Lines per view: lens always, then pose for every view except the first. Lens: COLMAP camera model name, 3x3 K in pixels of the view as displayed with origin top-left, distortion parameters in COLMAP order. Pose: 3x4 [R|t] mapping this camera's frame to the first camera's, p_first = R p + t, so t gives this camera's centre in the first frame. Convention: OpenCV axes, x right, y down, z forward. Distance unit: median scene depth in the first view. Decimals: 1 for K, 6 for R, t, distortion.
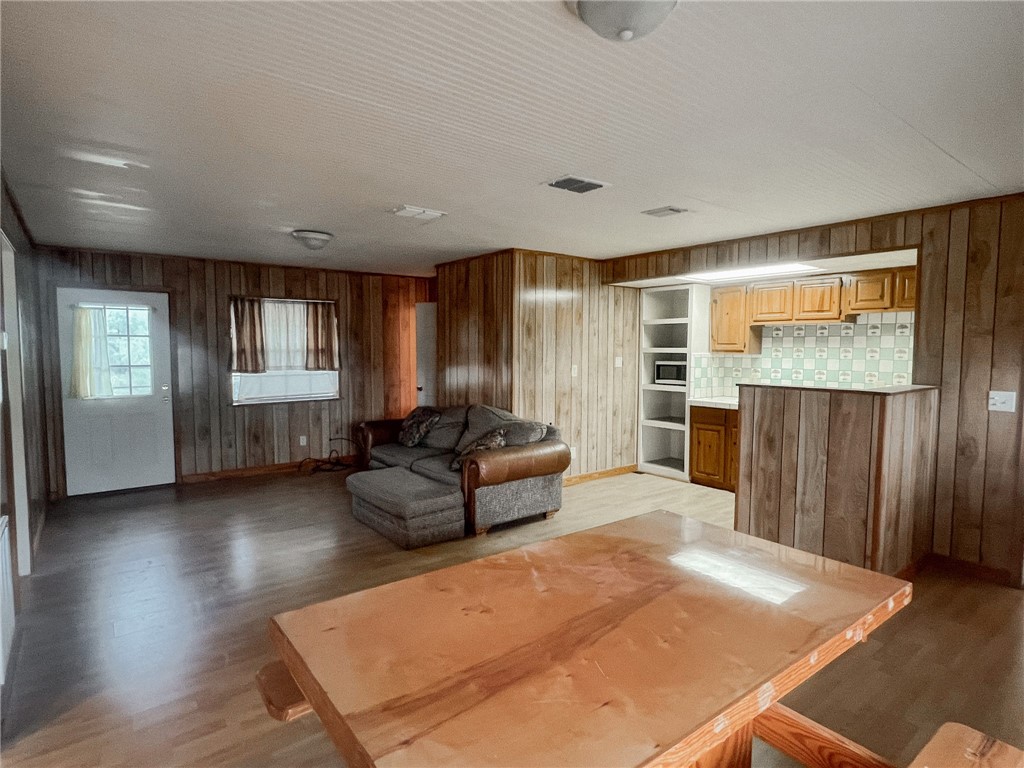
lens RADIAL K [[552.6, 0, 506.1], [0, 552.6, 385.2], [0, 0, 1]] dist [-0.007710, -0.001514]
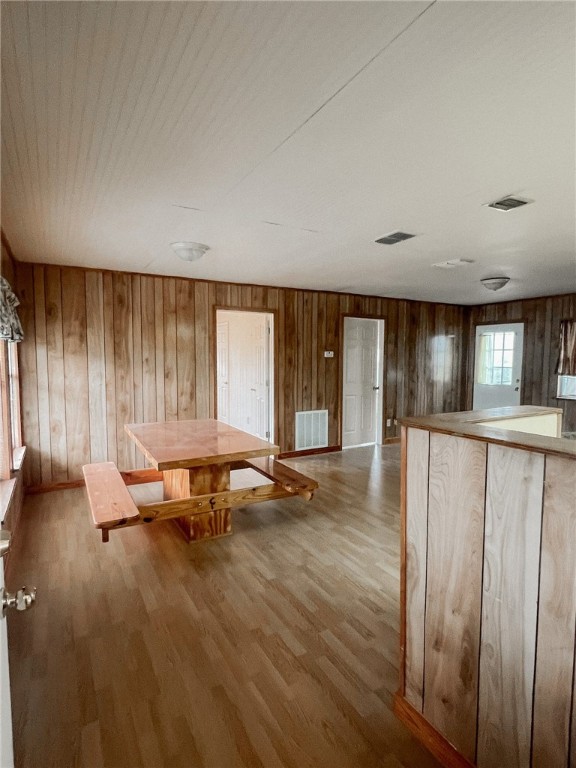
lens RADIAL K [[414.4, 0, 286.4], [0, 414.4, 383.2], [0, 0, 1]] dist [-0.007710, -0.001514]
pose [[-0.130490, 0.063764, -0.989397, 1.237623], [-0.065781, 0.995174, 0.072812, -0.065470], [0.989265, 0.074585, -0.125666, 0.918847]]
